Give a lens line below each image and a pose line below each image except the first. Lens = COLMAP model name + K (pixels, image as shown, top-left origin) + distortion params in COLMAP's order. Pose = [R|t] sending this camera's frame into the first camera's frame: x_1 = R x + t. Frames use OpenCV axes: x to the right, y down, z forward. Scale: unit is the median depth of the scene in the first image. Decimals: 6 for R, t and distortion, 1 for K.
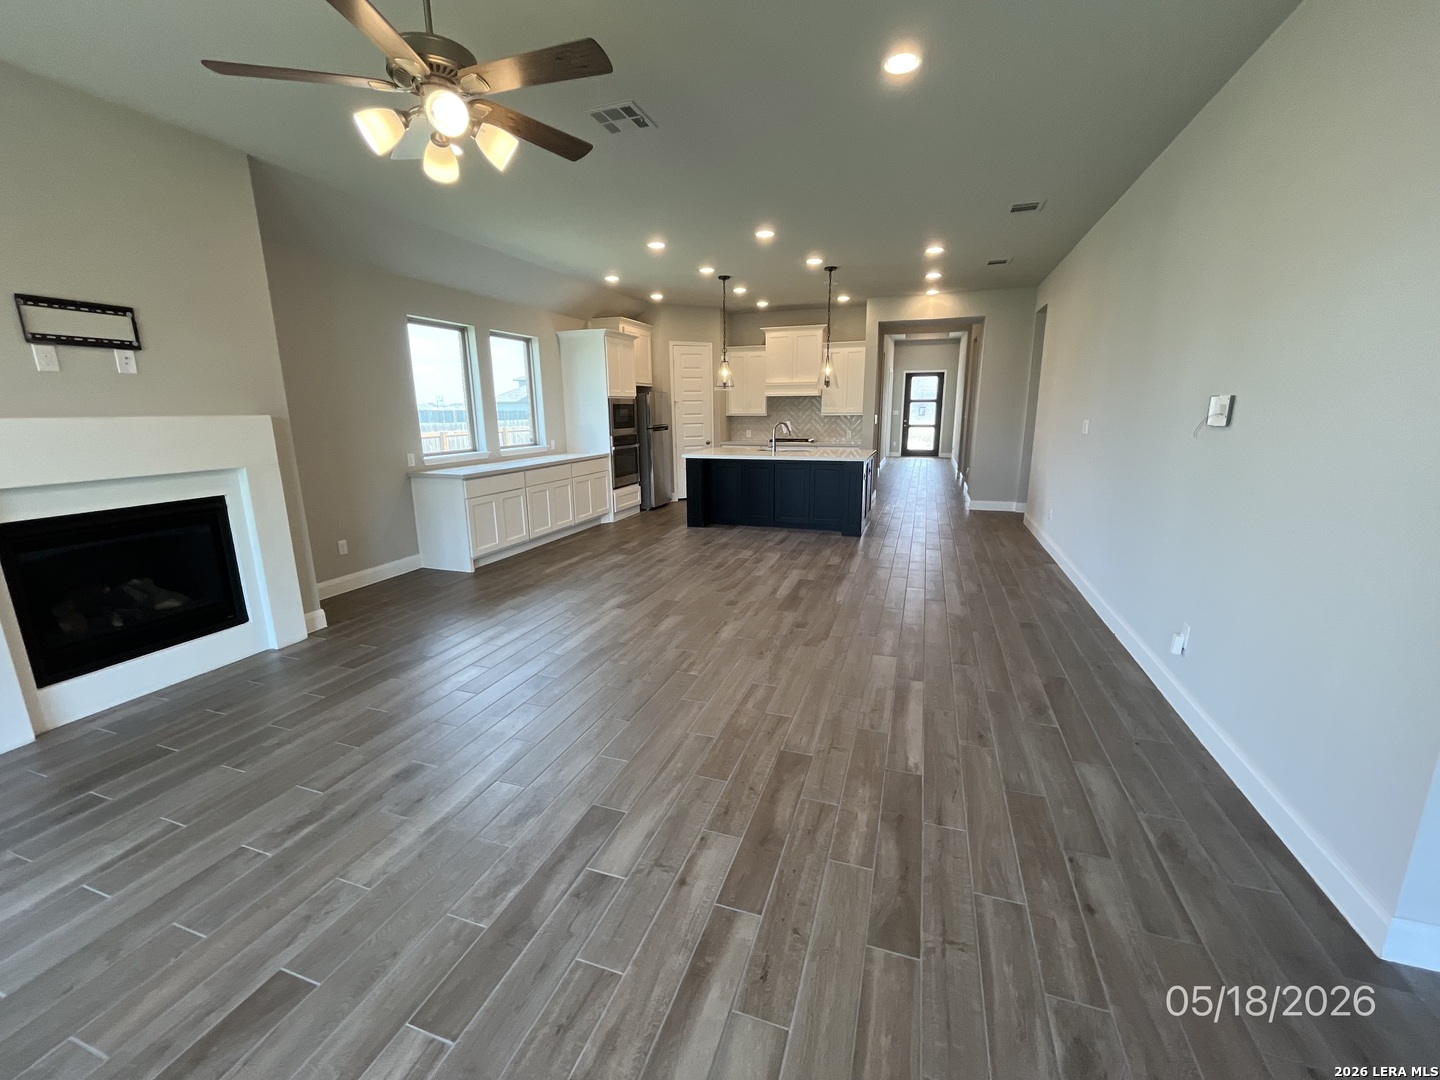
lens RADIAL K [[597.4, 0, 716.6], [0, 597.4, 540.8], [0, 0, 1]] dist [-0.006237, 0.000438]
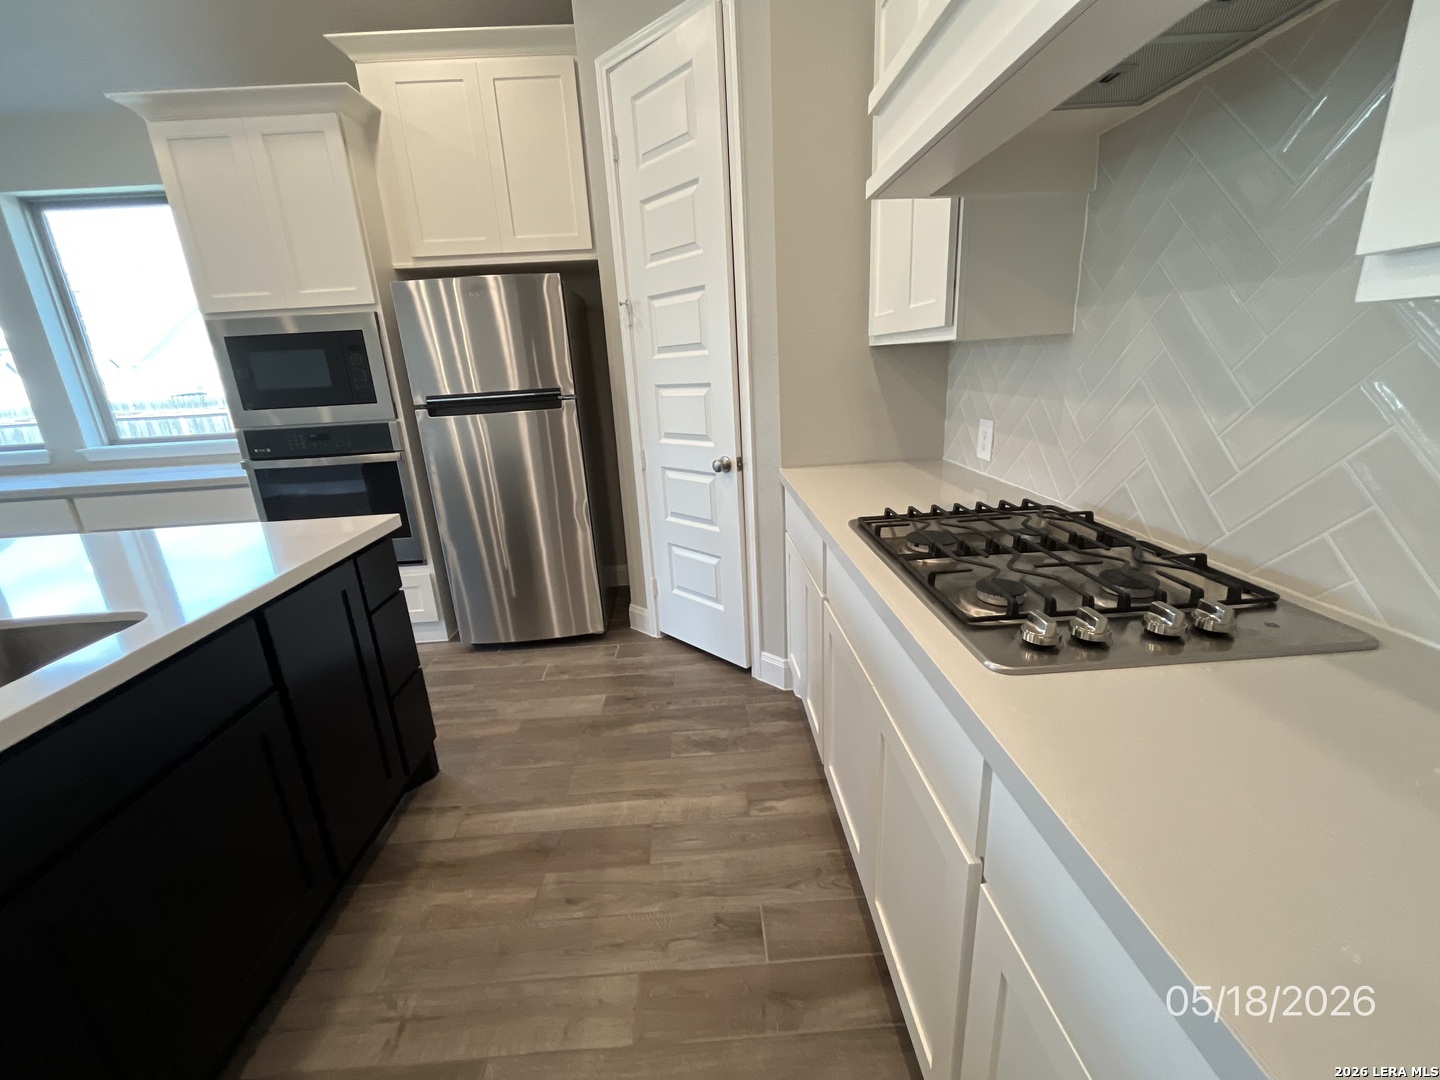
lens RADIAL K [[597.4, 0, 726.7], [0, 597.4, 549.5], [0, 0, 1]] dist [-0.006237, 0.000438]
pose [[0.373261, 0.275352, -0.885922, 0.333258], [-0.156152, 0.959962, 0.232574, -0.292791], [0.914491, 0.051527, 0.401313, 1.404266]]
